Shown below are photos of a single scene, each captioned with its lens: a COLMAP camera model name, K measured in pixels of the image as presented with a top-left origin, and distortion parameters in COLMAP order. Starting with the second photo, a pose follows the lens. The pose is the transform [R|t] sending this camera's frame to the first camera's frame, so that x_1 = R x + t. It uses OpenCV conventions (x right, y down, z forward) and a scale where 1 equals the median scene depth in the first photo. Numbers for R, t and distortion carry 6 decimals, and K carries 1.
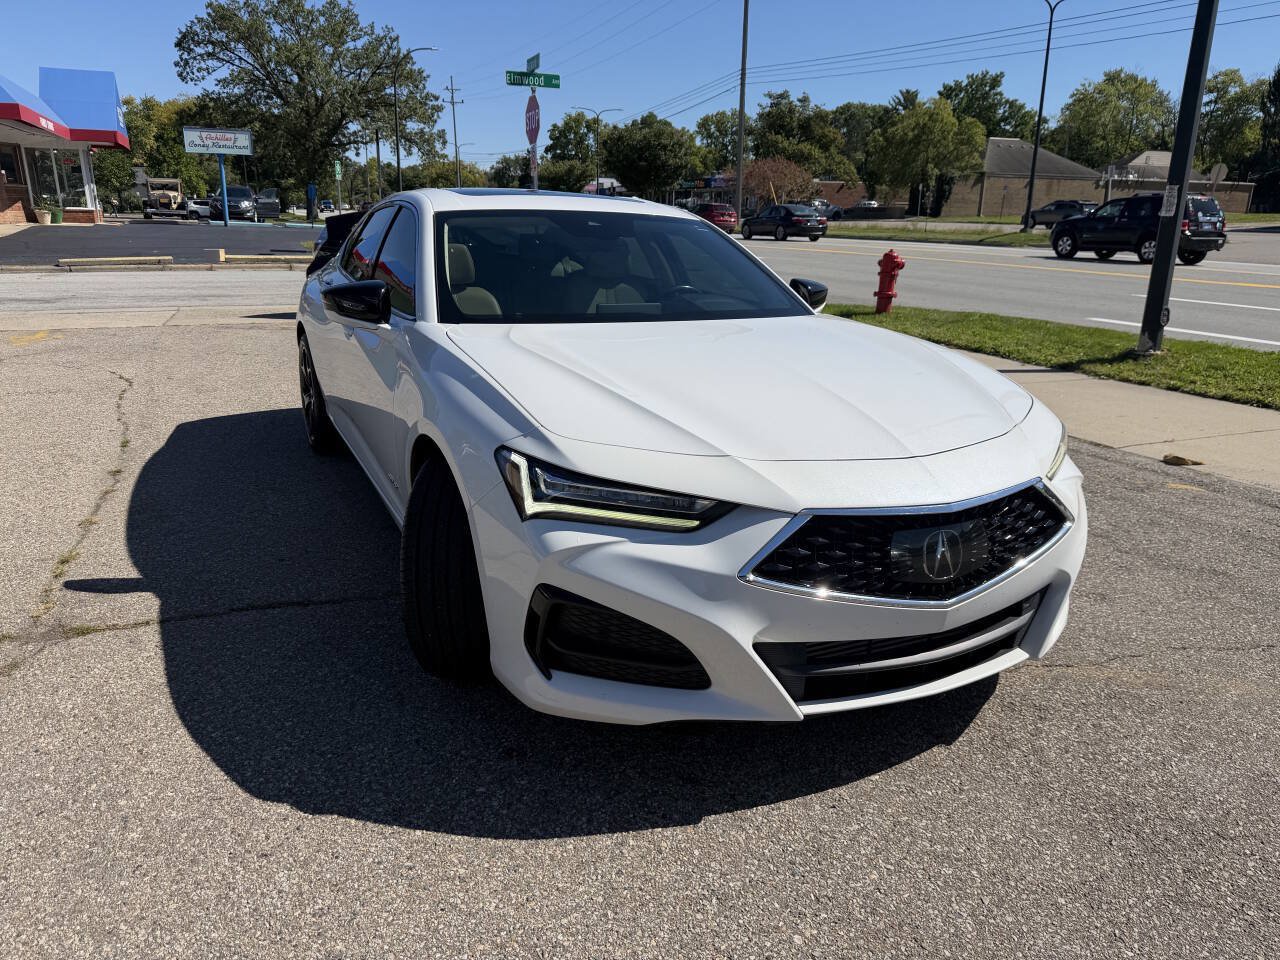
lens RADIAL K [[909.8, 0, 644.4], [0, 909.8, 474.5], [0, 0, 1]] dist [0.026153, -0.035823]
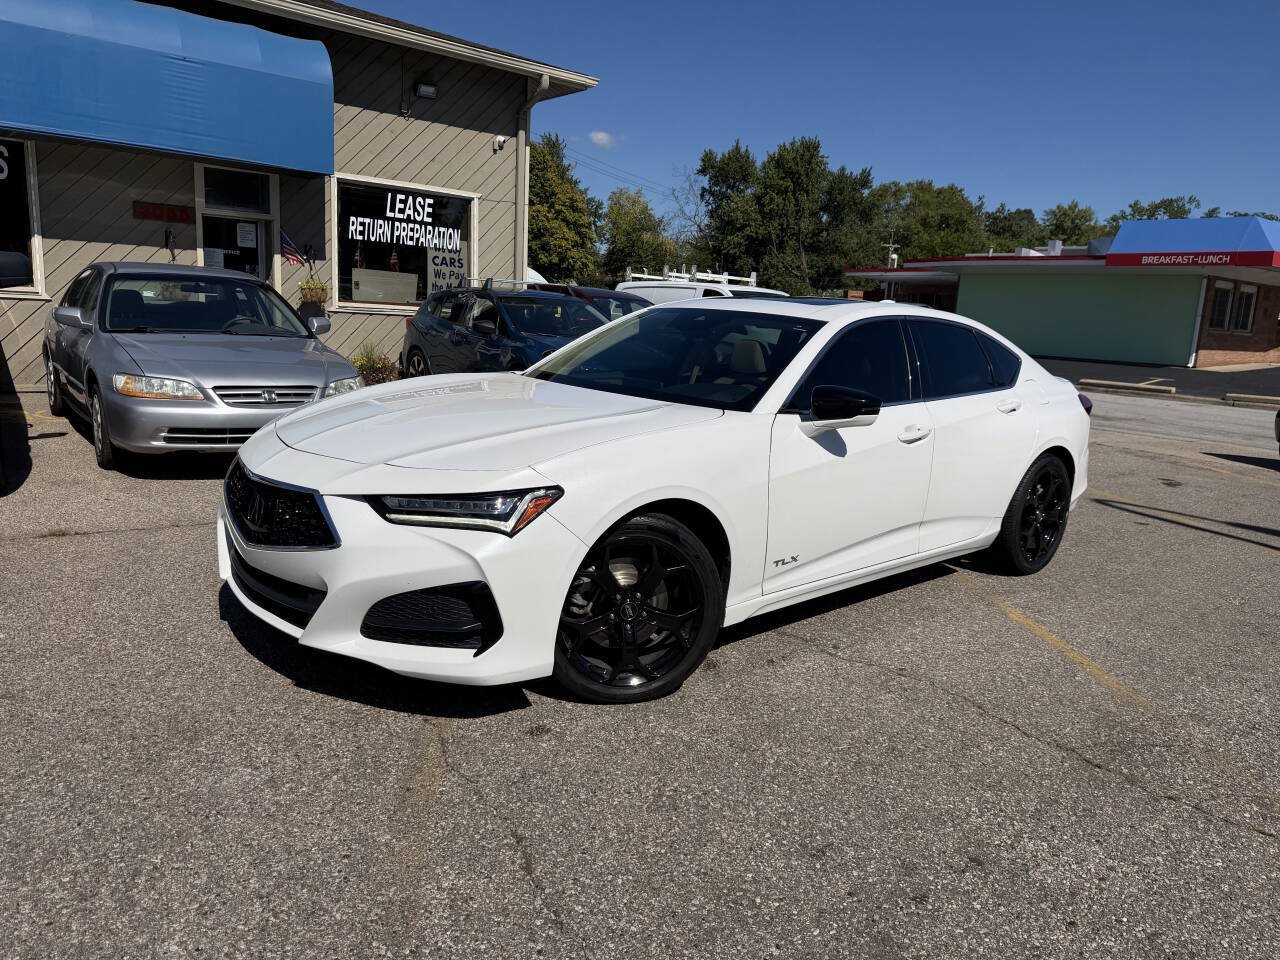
lens RADIAL K [[909.8, 0, 646.8], [0, 909.8, 472.7], [0, 0, 1]] dist [0.026153, -0.035823]
pose [[0.264368, 0.169621, -0.949388, 0.272520], [-0.314553, 0.945745, 0.081379, -0.041353], [0.911683, 0.277119, 0.303380, 0.162589]]
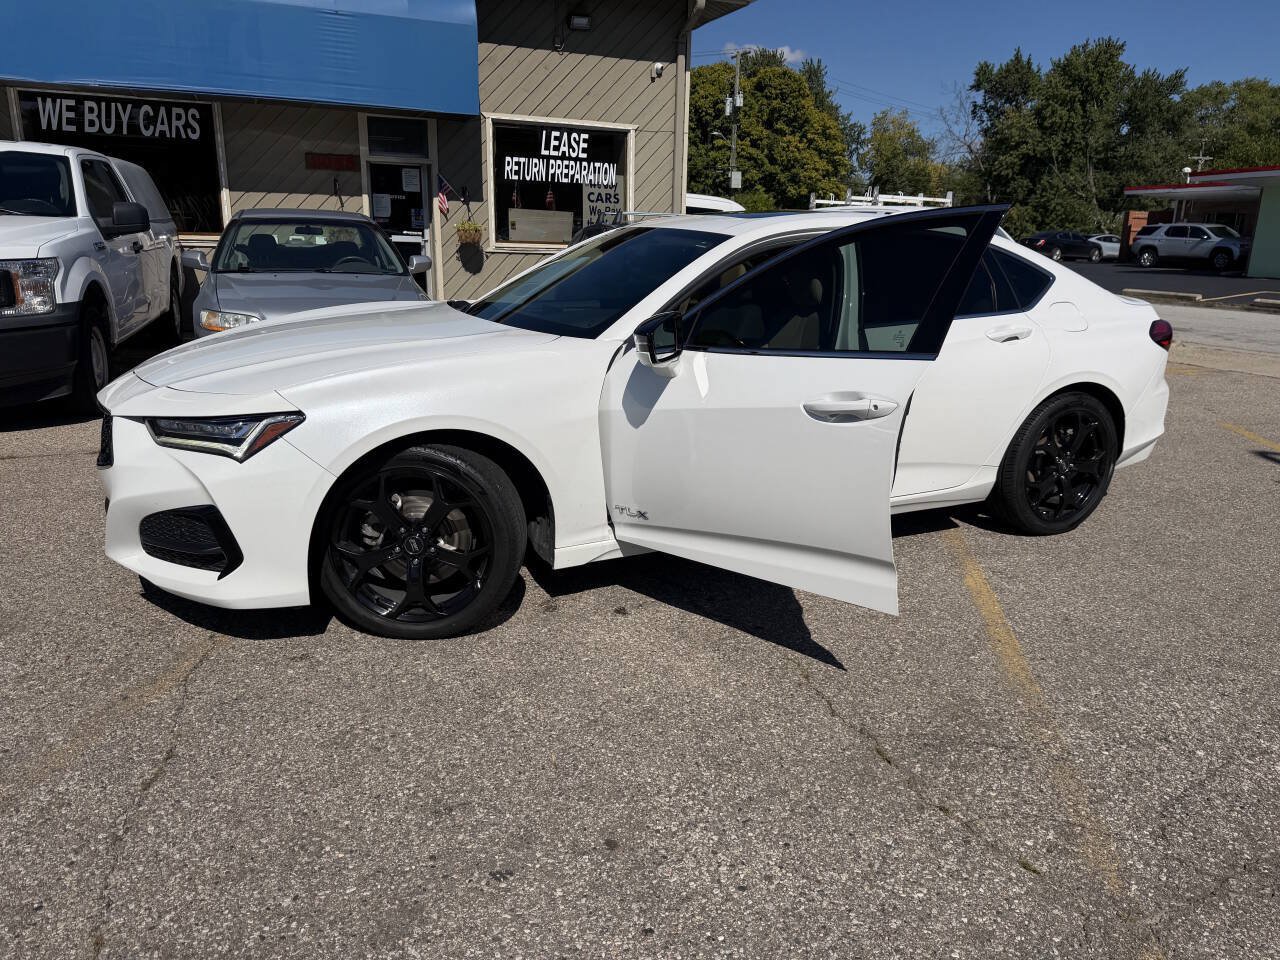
lens RADIAL K [[909.8, 0, 649.7], [0, 909.8, 479.3], [0, 0, 1]] dist [0.026153, -0.035823]
pose [[-0.014963, 0.241915, -0.970182, 0.270047], [-0.296662, 0.925526, 0.235356, -0.070030], [0.954865, 0.291338, 0.057919, 0.267108]]
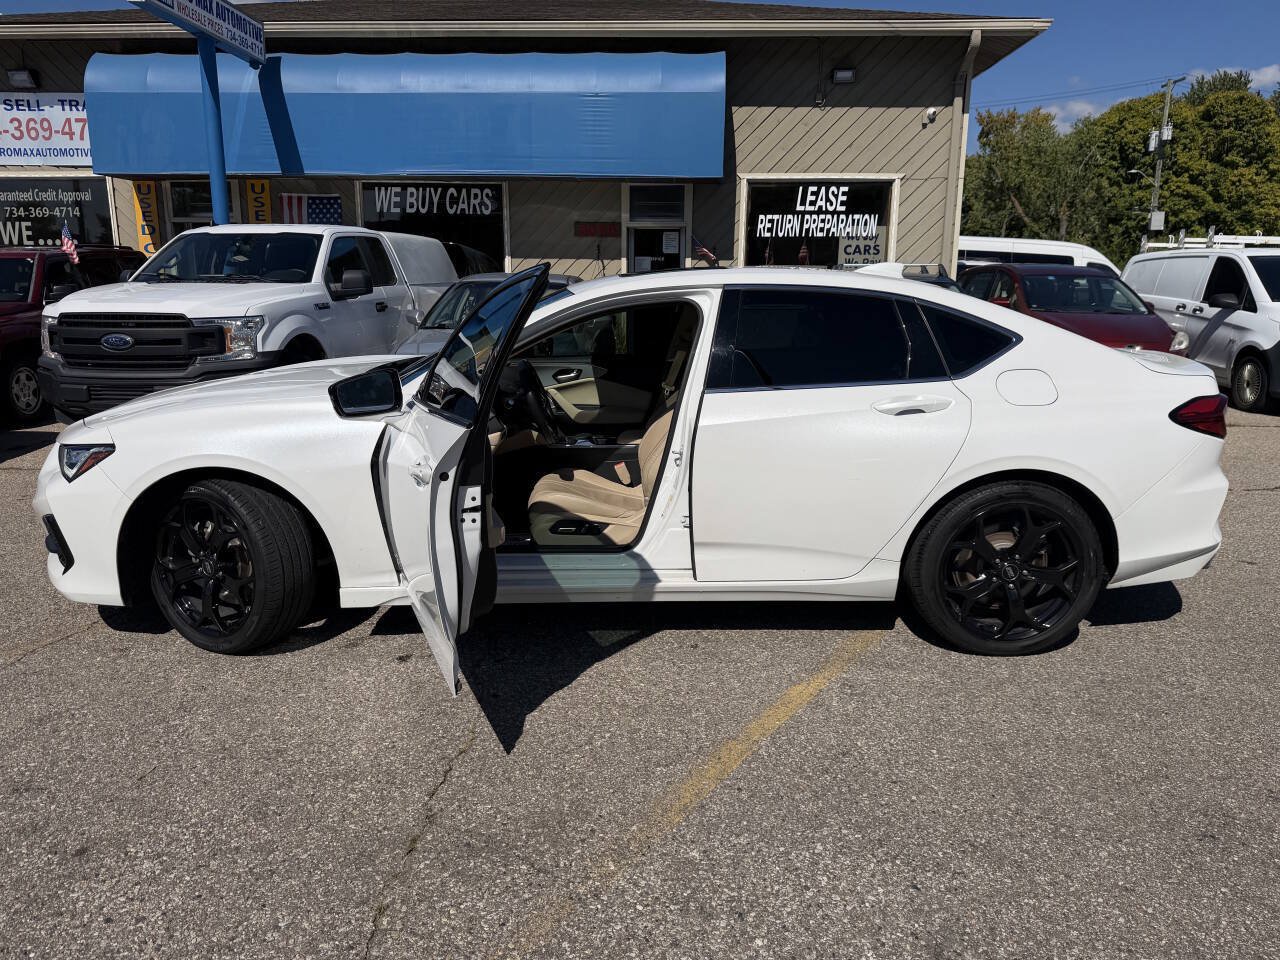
lens RADIAL K [[909.8, 0, 634.5], [0, 909.8, 478.9], [0, 0, 1]] dist [0.026153, -0.035823]
pose [[-0.450211, 0.169020, -0.876779, 0.227777], [-0.256984, 0.915850, 0.308509, -0.113404], [0.855143, 0.364212, -0.368890, 0.404207]]
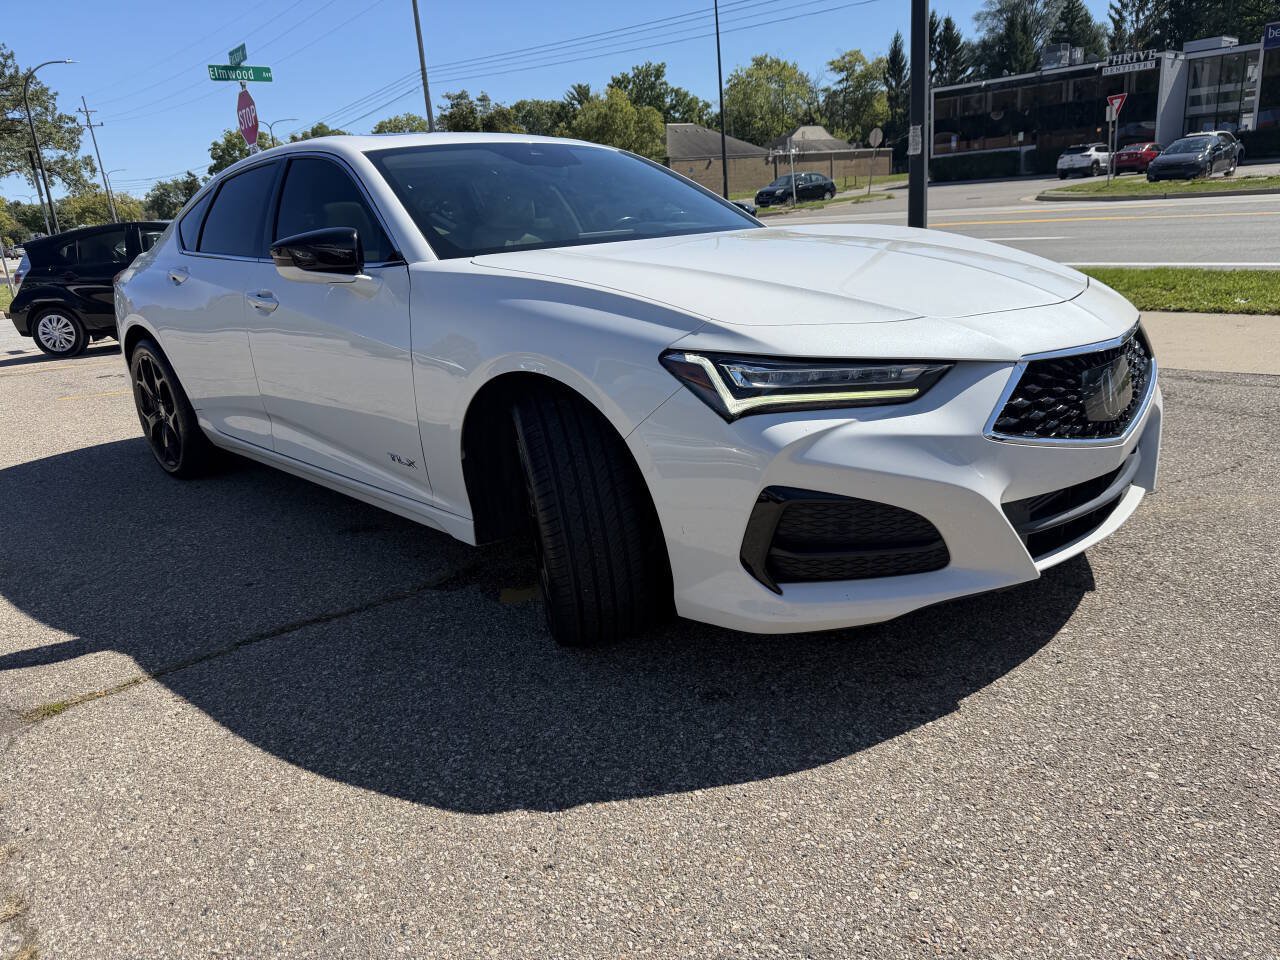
lens RADIAL K [[909.8, 0, 643.8], [0, 909.8, 478.4], [0, 0, 1]] dist [0.026153, -0.035823]
pose [[0.944339, -0.173792, 0.279320, -0.067600], [0.173387, 0.984501, 0.026358, 0.009616], [-0.279571, 0.023539, 0.959836, 0.025761]]
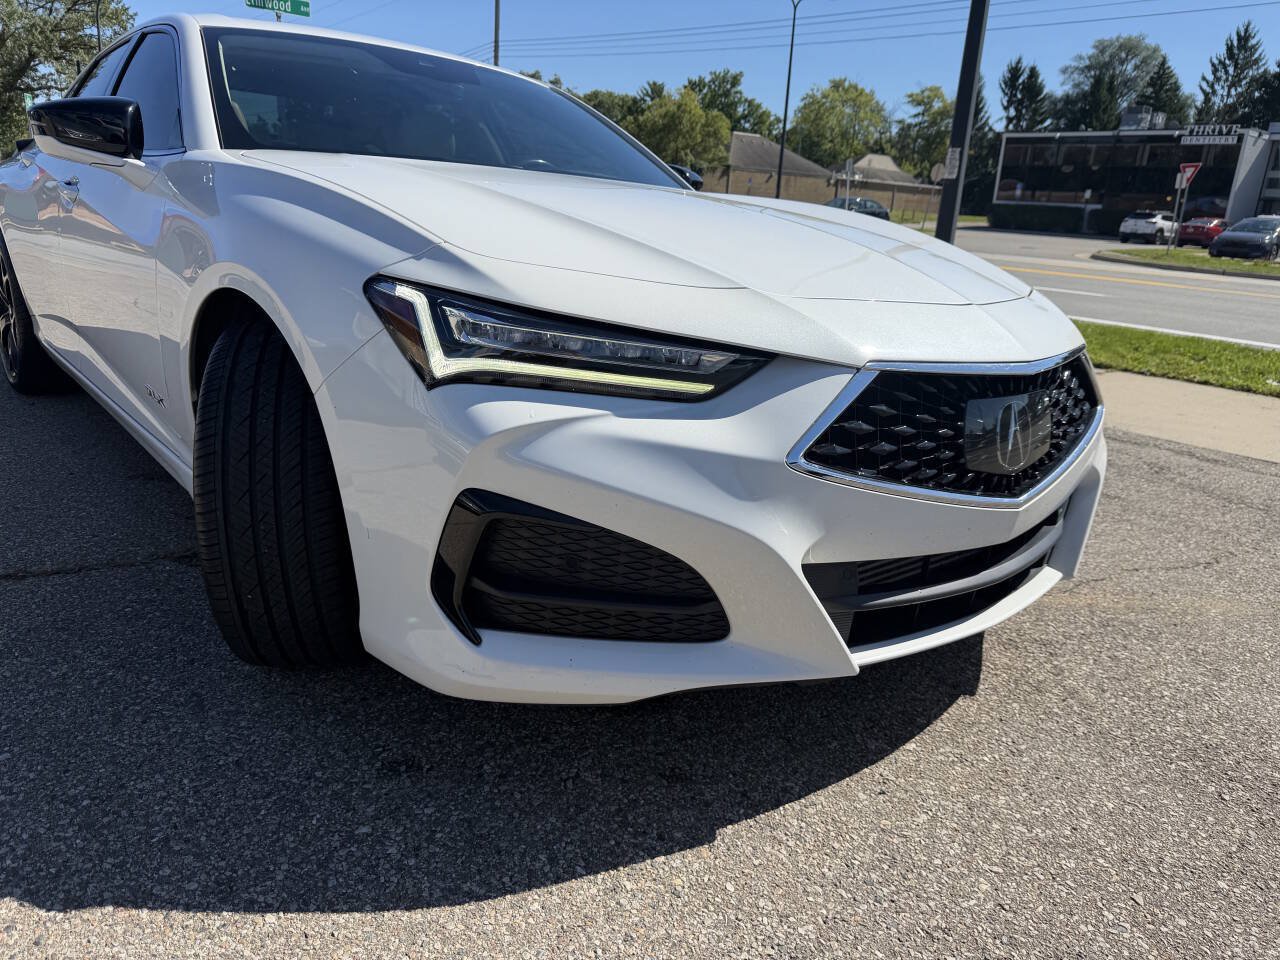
lens RADIAL K [[909.8, 0, 637.3], [0, 909.8, 482.1], [0, 0, 1]] dist [0.026153, -0.035823]
pose [[0.967048, -0.028631, 0.252978, -0.022482], [0.023021, 0.999420, 0.025109, 0.014599], [-0.253550, -0.018457, 0.967146, 0.053464]]
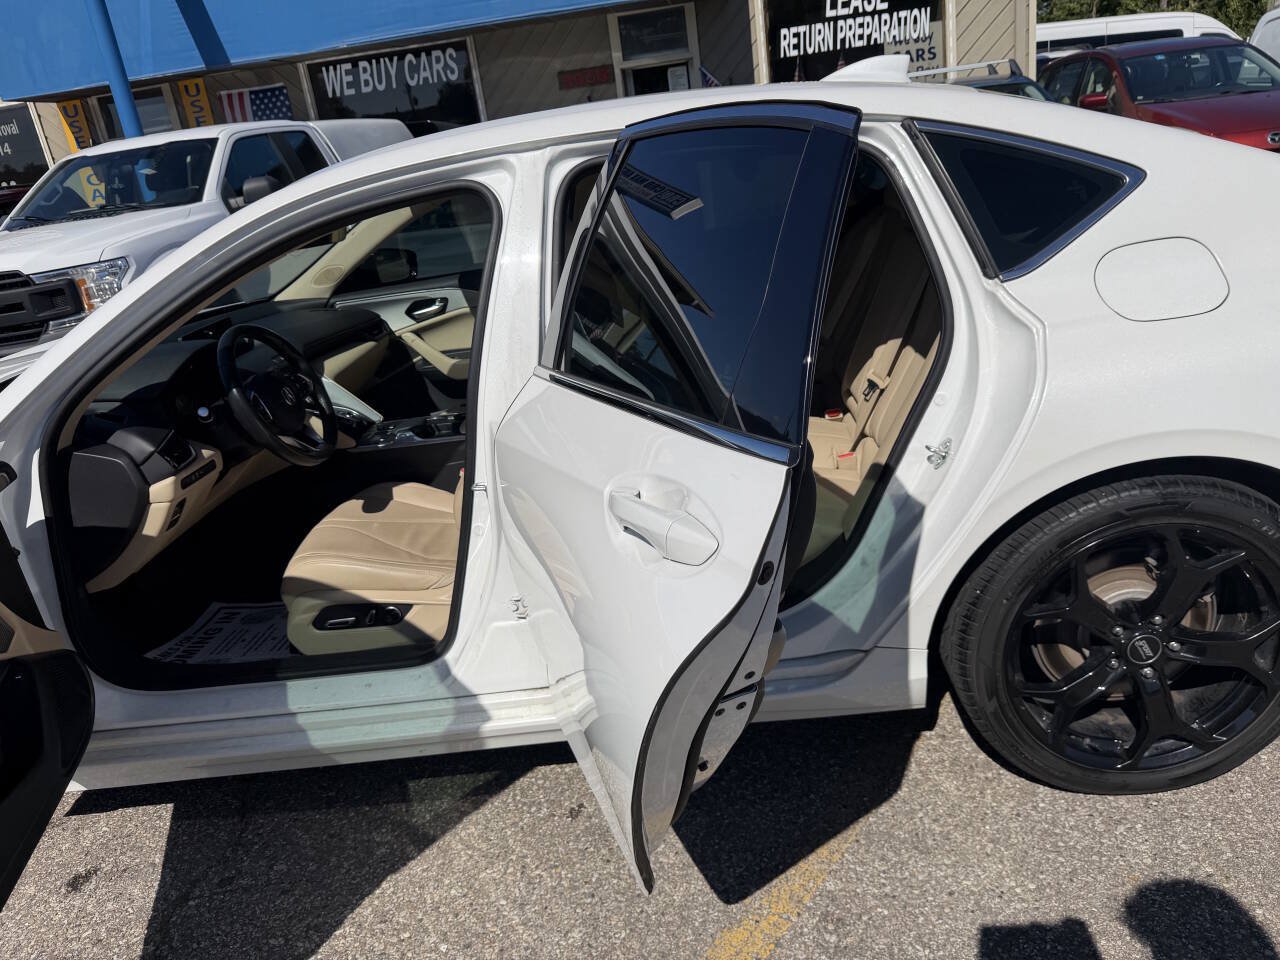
lens RADIAL K [[942.6, 0, 637.0], [0, 942.6, 482.2], [0, 0, 1]] dist [-0.030359, 0.026940]
pose [[-0.493991, 0.342571, -0.799136, 0.124023], [-0.117735, 0.884289, 0.451853, -0.111202], [0.861459, 0.317297, -0.396498, 0.394883]]
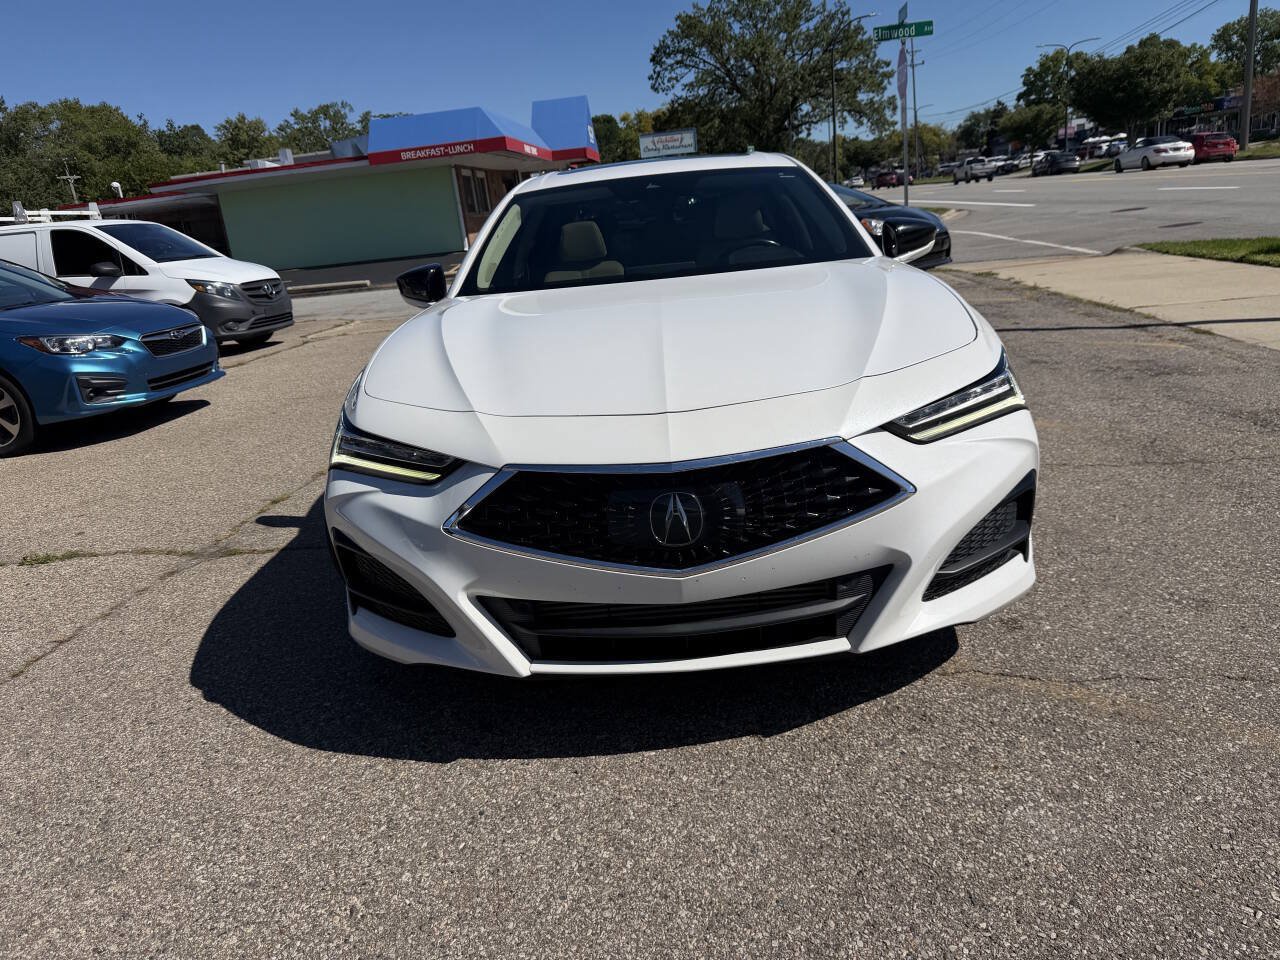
lens RADIAL K [[909.8, 0, 643.7], [0, 909.8, 474.1], [0, 0, 1]] dist [0.026153, -0.035823]
pose [[0.878631, 0.026009, -0.476793, 0.107093], [-0.012900, 0.999444, 0.030746, 0.002223], [0.477327, -0.020864, 0.878478, 0.027403]]
